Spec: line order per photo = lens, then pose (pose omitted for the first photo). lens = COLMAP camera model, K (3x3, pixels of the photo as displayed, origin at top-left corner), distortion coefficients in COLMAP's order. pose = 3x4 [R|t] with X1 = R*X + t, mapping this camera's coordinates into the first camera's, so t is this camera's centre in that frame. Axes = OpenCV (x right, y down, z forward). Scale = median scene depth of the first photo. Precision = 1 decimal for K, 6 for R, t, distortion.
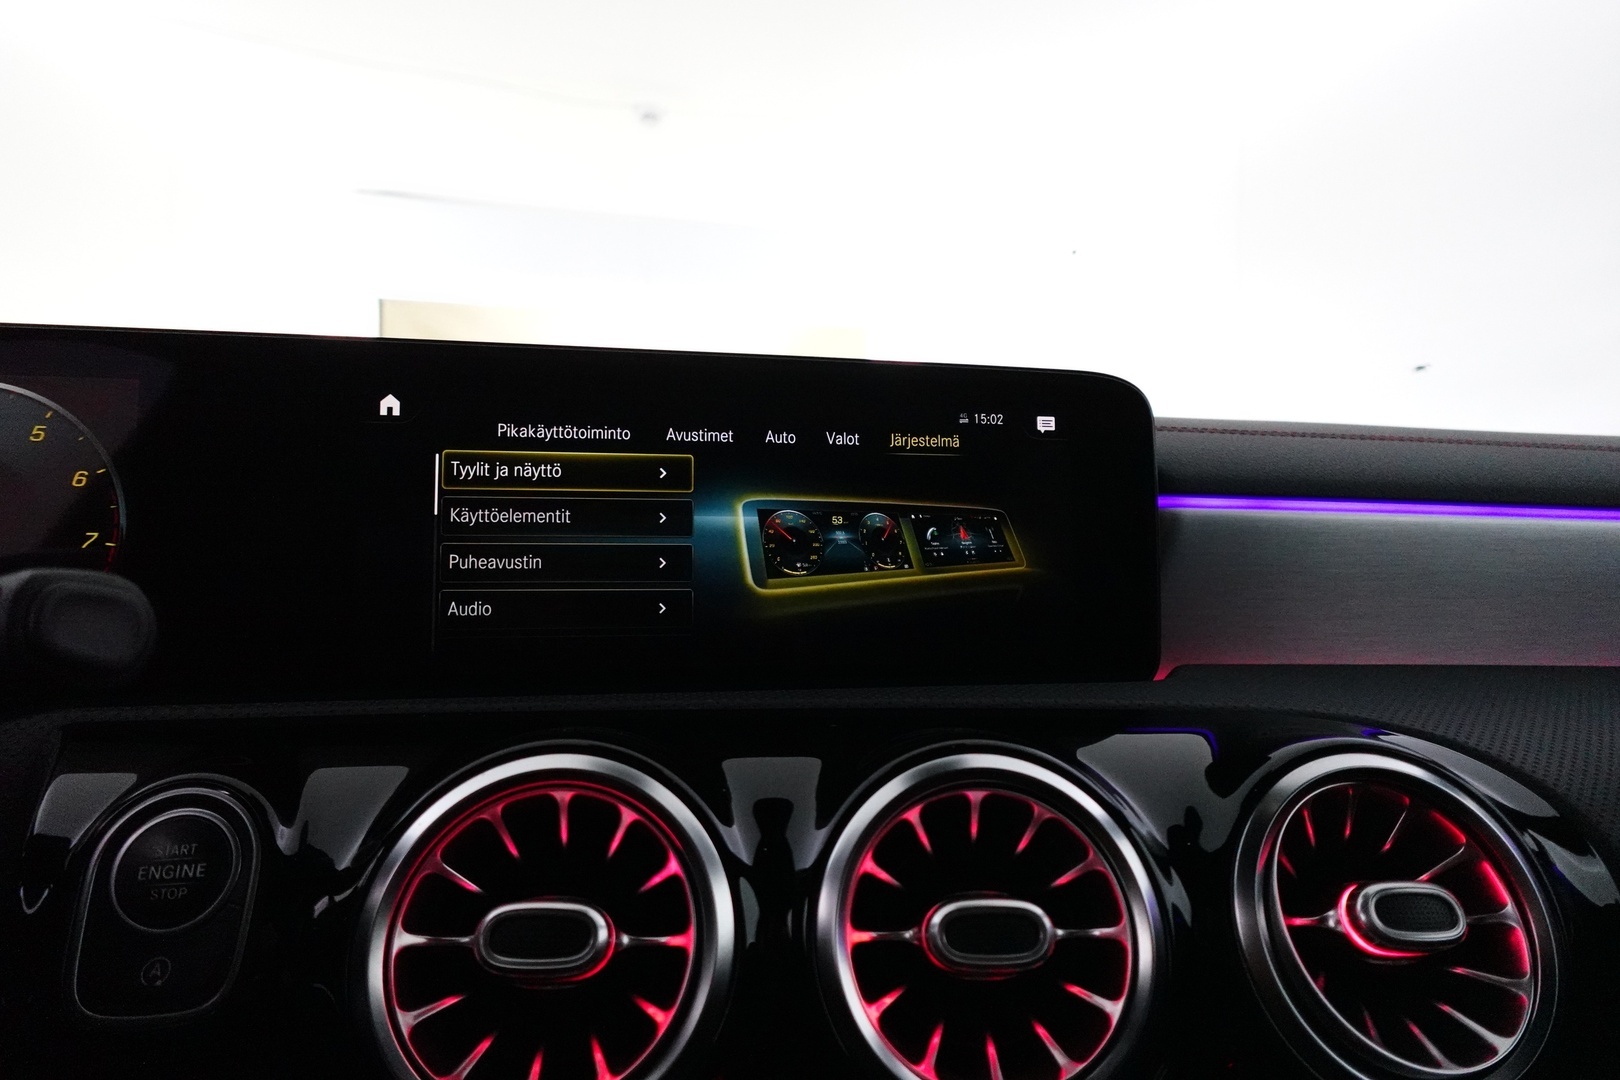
lens RADIAL K [[927.2, 0, 812.0], [0, 927.2, 533.0], [0, 0, 1]] dist [-0.010599, 0.003460]
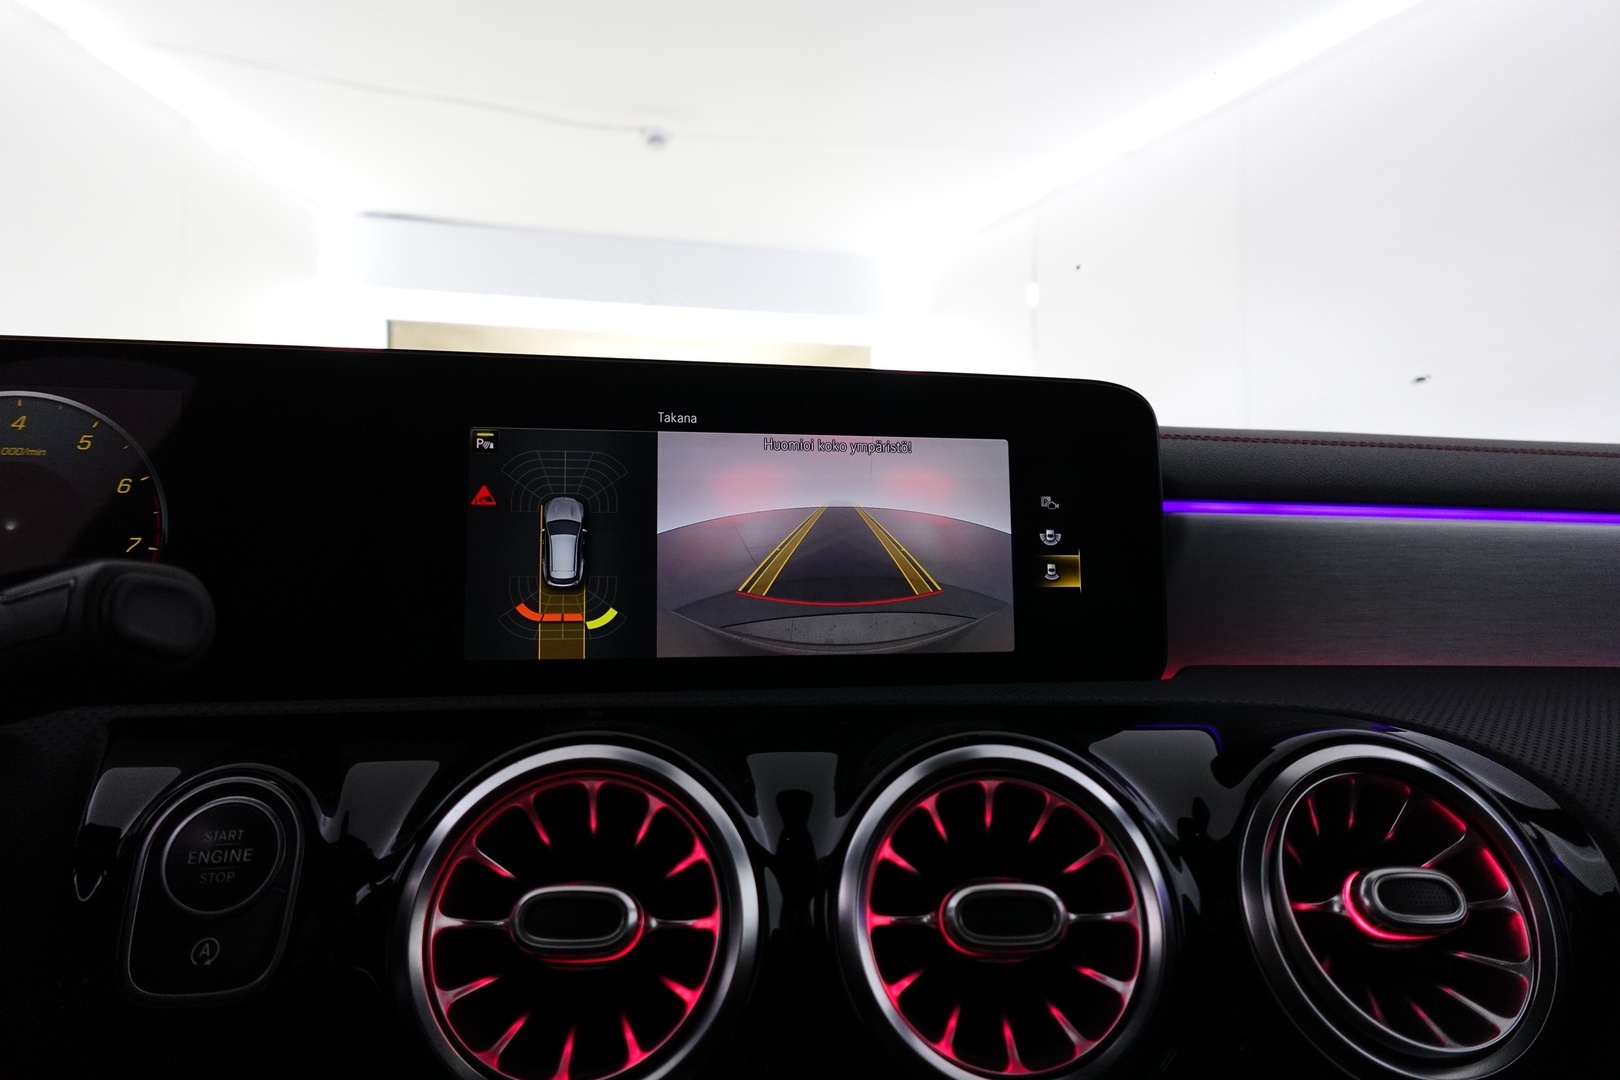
lens RADIAL K [[927.2, 0, 812.6], [0, 927.2, 531.9], [0, 0, 1]] dist [-0.010599, 0.003460]
pose [[0.999978, -0.004300, -0.005089, -0.014571], [0.004193, 0.999770, -0.021012, 0.021483], [0.005178, 0.020990, 0.999766, -0.041742]]
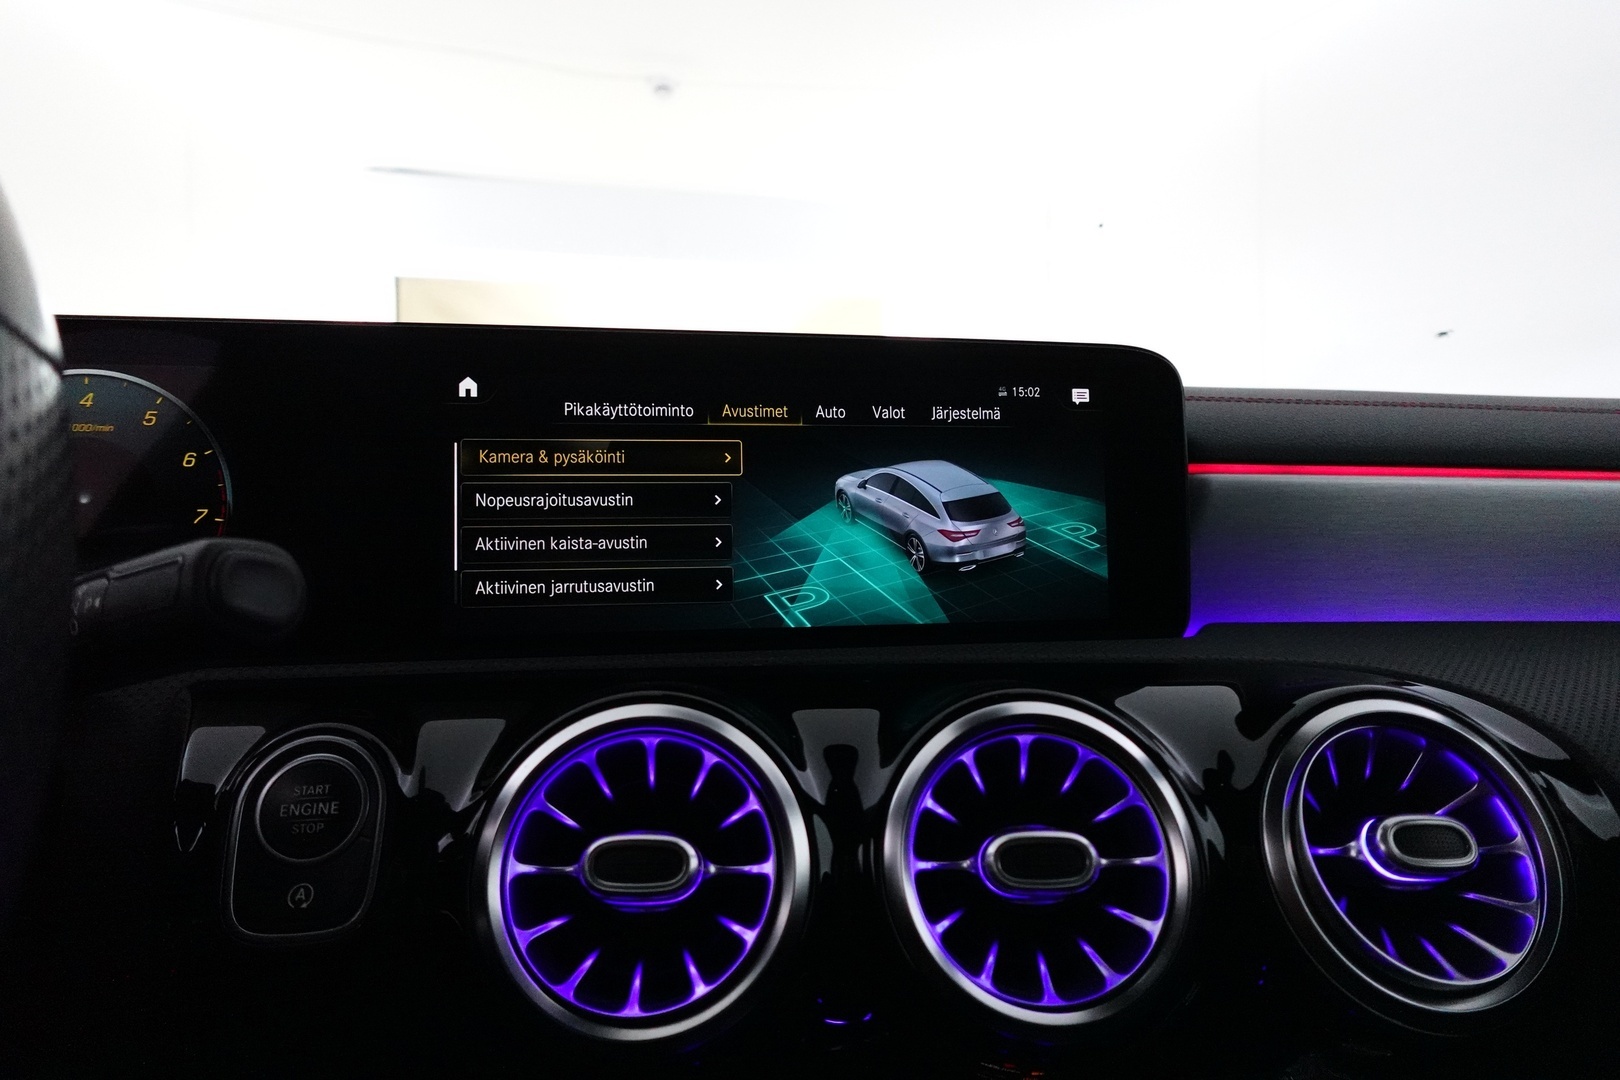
lens RADIAL K [[927.2, 0, 811.6], [0, 927.2, 535.3], [0, 0, 1]] dist [-0.010599, 0.003460]
pose [[0.999776, -0.011475, -0.017766, -0.052035], [0.012031, 0.999430, 0.031539, 0.005465], [0.017394, -0.031746, 0.999345, -0.087799]]
